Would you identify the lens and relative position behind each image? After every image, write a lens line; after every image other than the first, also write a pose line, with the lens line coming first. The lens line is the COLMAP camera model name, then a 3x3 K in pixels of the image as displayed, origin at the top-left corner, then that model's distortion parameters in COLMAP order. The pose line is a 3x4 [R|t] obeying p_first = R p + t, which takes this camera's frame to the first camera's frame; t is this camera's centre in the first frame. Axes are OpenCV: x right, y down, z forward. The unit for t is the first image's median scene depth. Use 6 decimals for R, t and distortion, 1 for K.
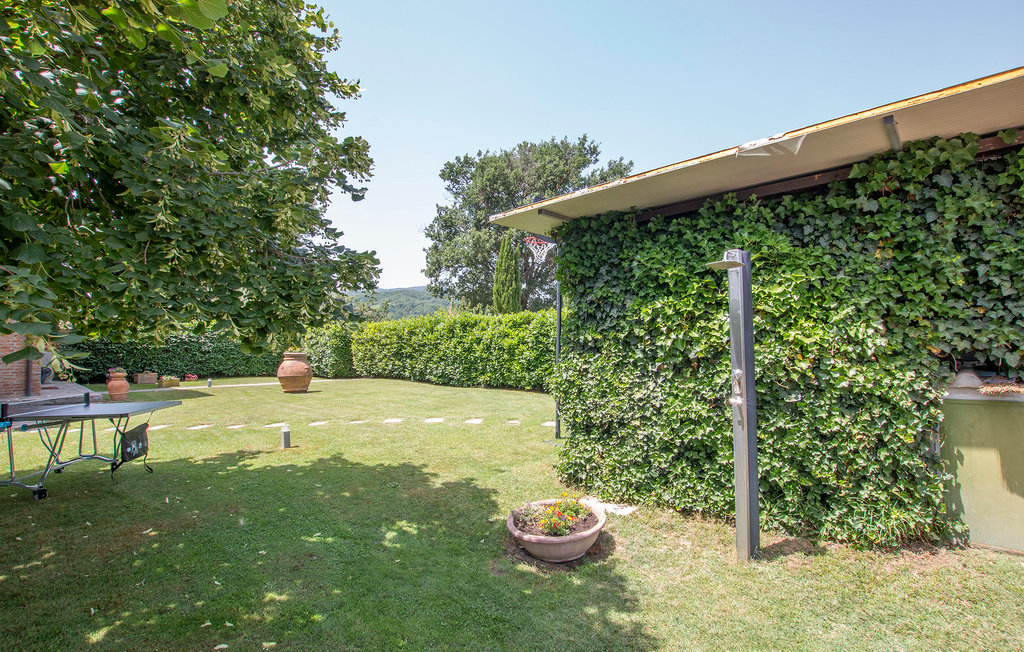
lens RADIAL K [[479.1, 0, 511.7], [0, 479.1, 346.0], [0, 0, 1]] dist [-0.027432, -0.000001]
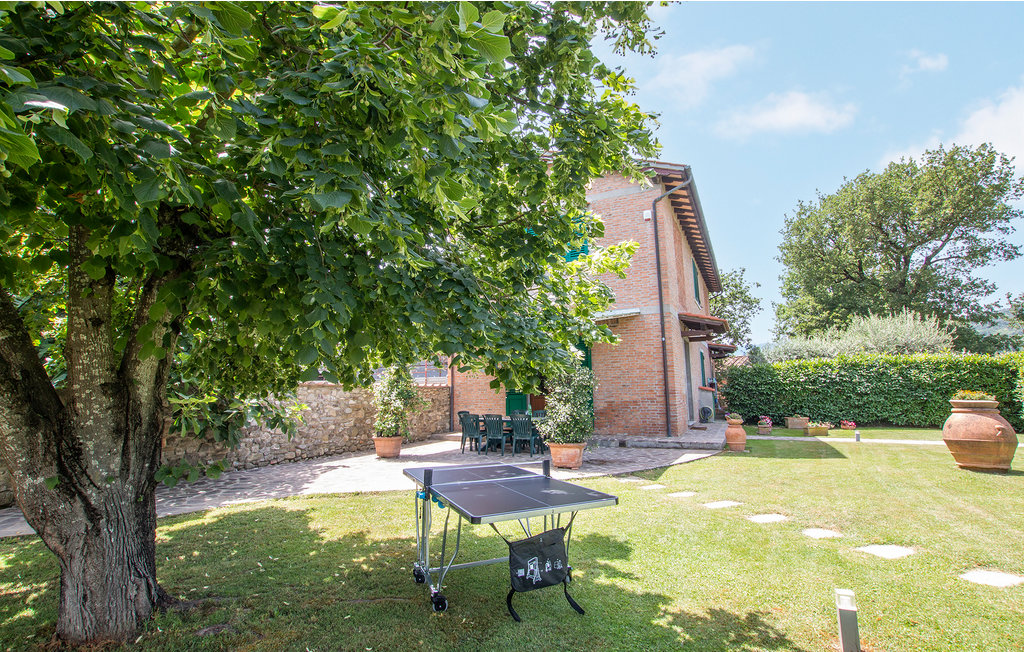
lens RADIAL K [[479.1, 0, 511.7], [0, 479.1, 346.0], [0, 0, 1]] dist [-0.027432, -0.000001]
pose [[0.289533, -0.085513, -0.953341, -0.061512], [0.008867, 0.996198, -0.086664, -0.004797], [0.957127, 0.016639, 0.289190, 0.236910]]
